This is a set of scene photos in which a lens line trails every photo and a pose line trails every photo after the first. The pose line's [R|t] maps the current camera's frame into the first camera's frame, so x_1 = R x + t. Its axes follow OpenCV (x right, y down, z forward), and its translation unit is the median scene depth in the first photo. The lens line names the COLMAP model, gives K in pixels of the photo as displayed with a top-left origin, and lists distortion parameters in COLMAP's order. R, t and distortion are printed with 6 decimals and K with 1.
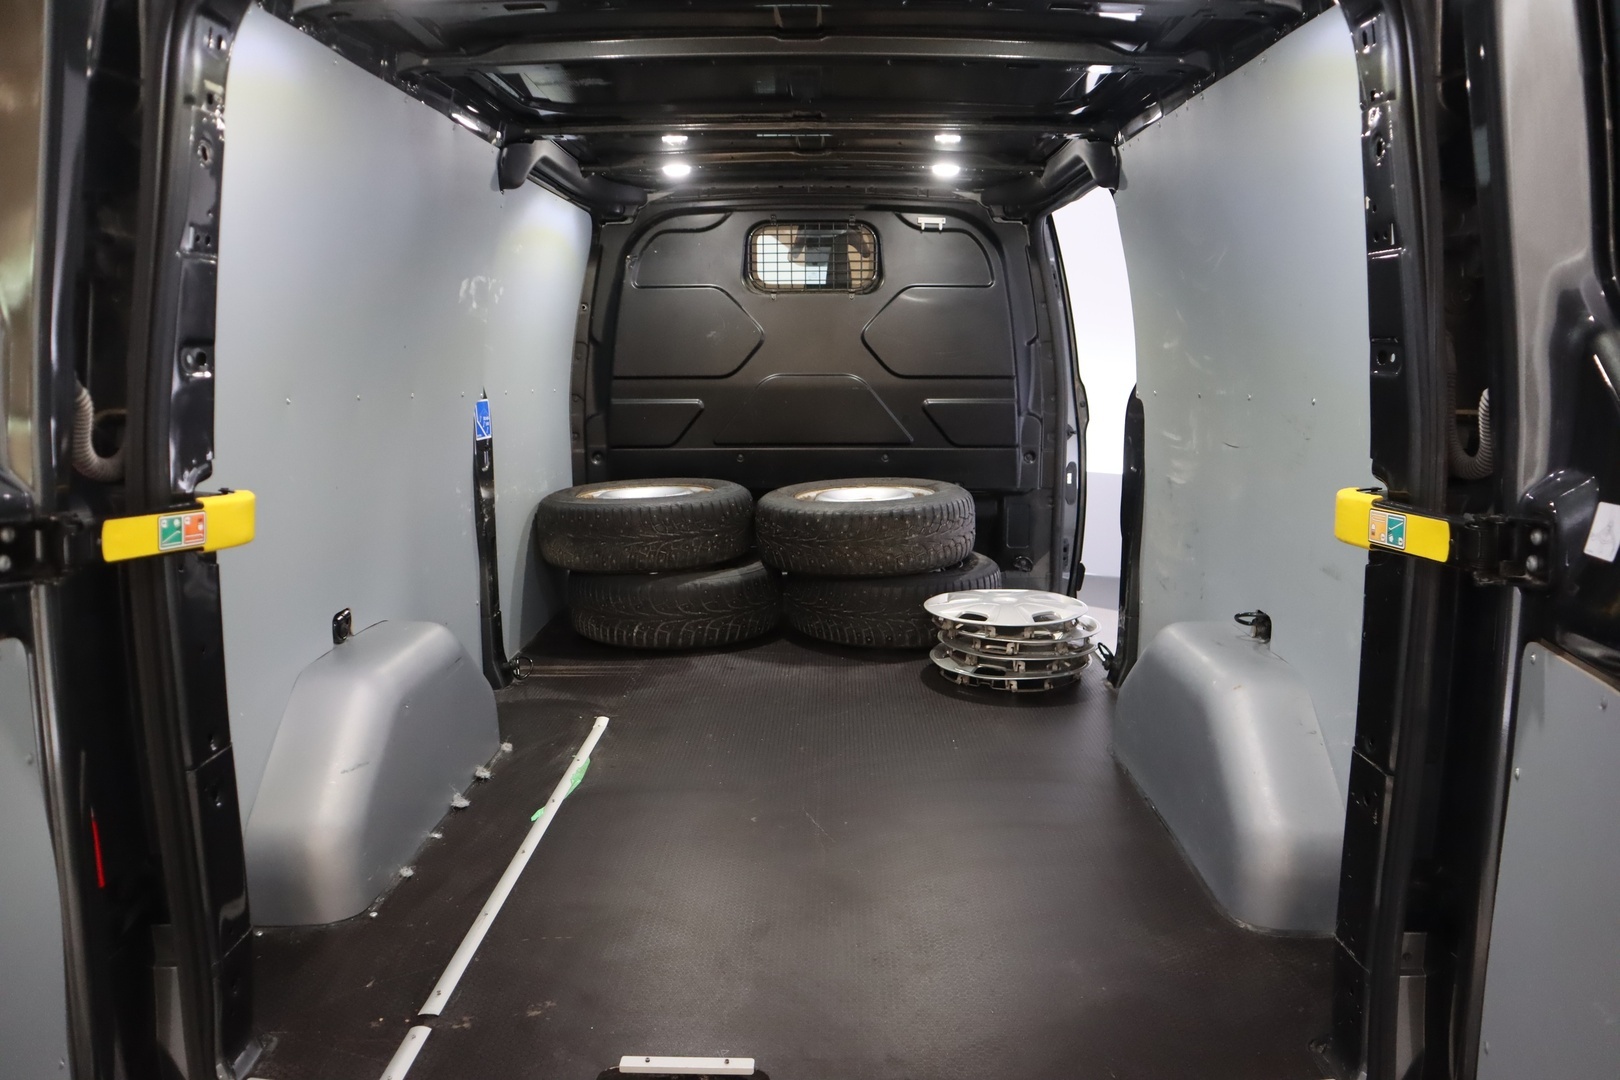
lens RADIAL K [[1118.9, 0, 817.0], [0, 1118.9, 549.6], [0, 0, 1]] dist [-0.121049, 0.065422]
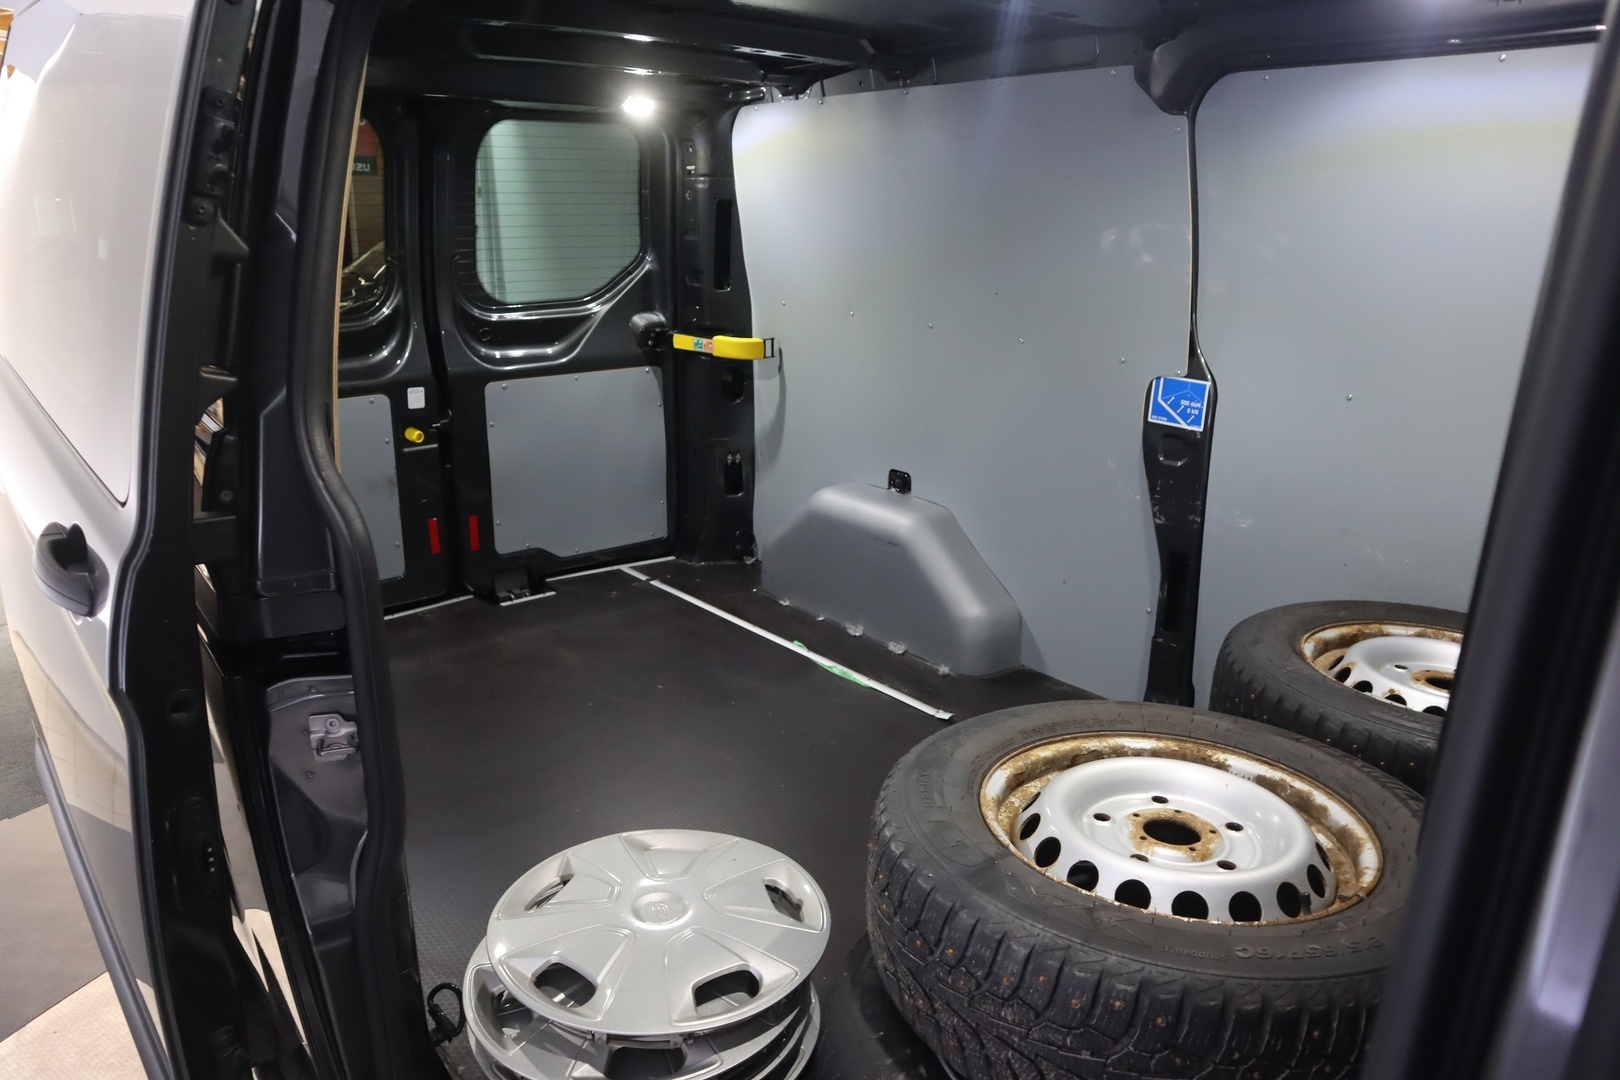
lens RADIAL K [[1118.9, 0, 817.0], [0, 1118.9, 549.6], [0, 0, 1]] dist [-0.121049, 0.065422]
pose [[-0.751870, 0.183320, -0.633313, 0.550740], [-0.129641, 0.900708, 0.414630, -0.414163], [0.646440, 0.393852, -0.653450, 1.811660]]
